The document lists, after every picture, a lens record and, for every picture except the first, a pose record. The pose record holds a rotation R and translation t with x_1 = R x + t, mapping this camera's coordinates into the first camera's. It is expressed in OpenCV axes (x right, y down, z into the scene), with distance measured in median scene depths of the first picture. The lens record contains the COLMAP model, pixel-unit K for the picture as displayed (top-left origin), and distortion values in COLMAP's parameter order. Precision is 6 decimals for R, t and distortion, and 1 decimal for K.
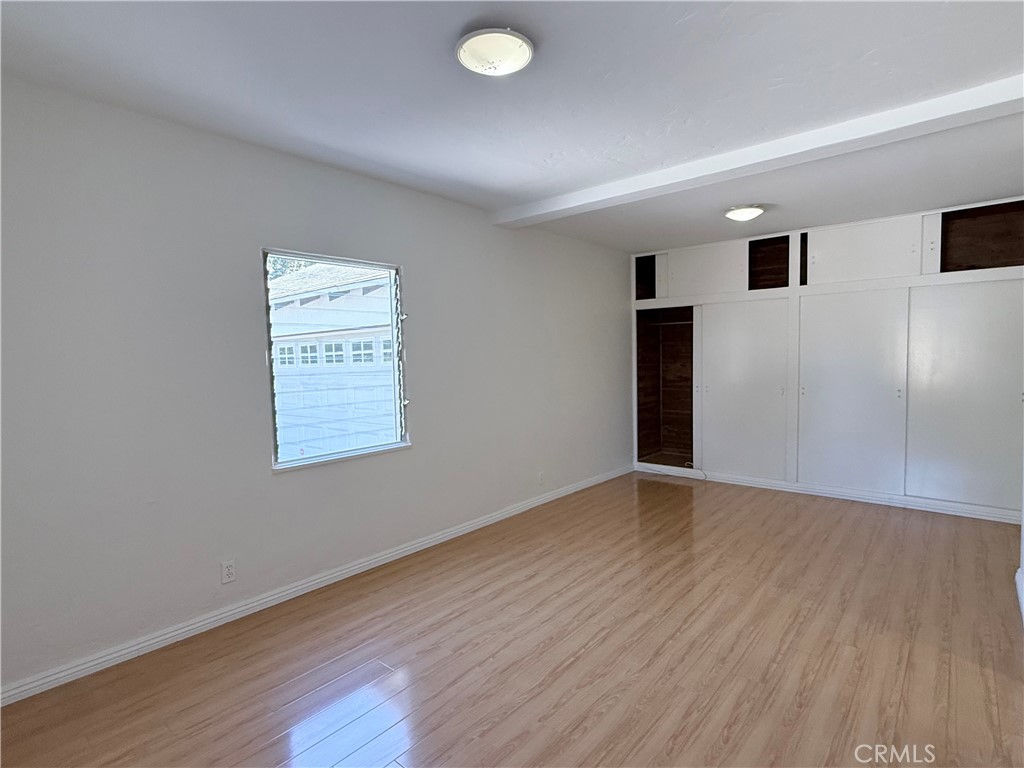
lens RADIAL K [[526.1, 0, 512.0], [0, 526.1, 384.0], [0, 0, 1]] dist [0.000472, -0.000220]
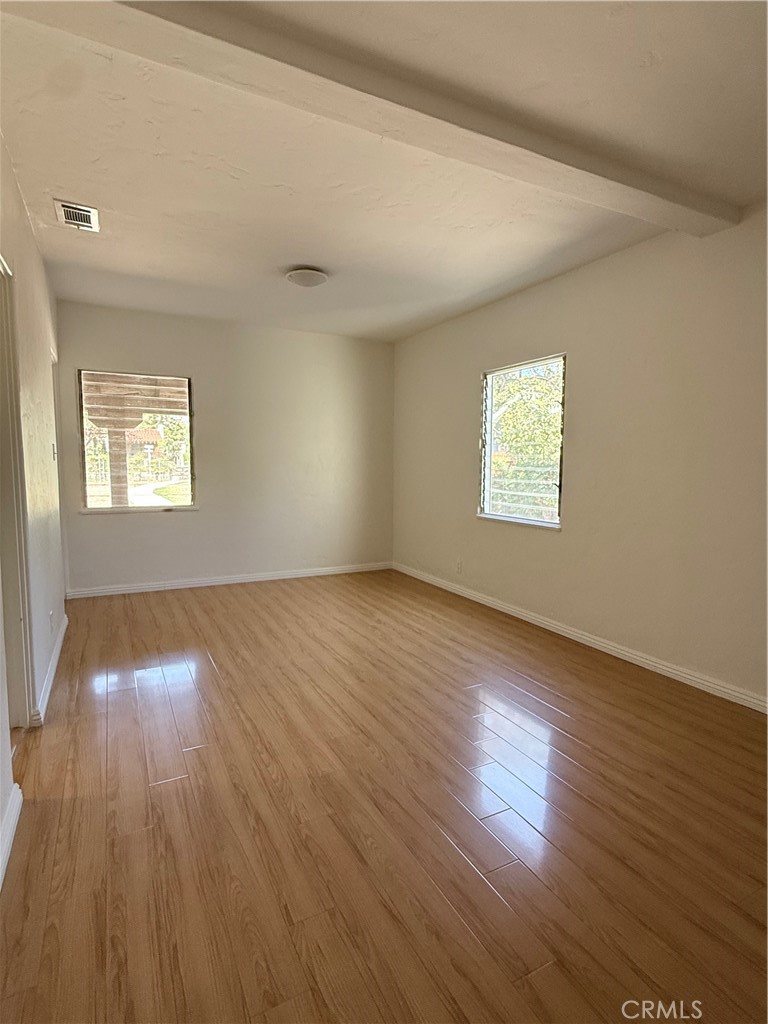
lens RADIAL K [[526.1, 0, 384.0], [0, 526.1, 512.0], [0, 0, 1]] dist [0.000472, -0.000220]
pose [[-0.374004, 0.108855, -0.921017, 1.124061], [-0.050217, 0.989254, 0.137312, -0.050726], [0.926066, 0.097606, -0.364519, 1.350704]]
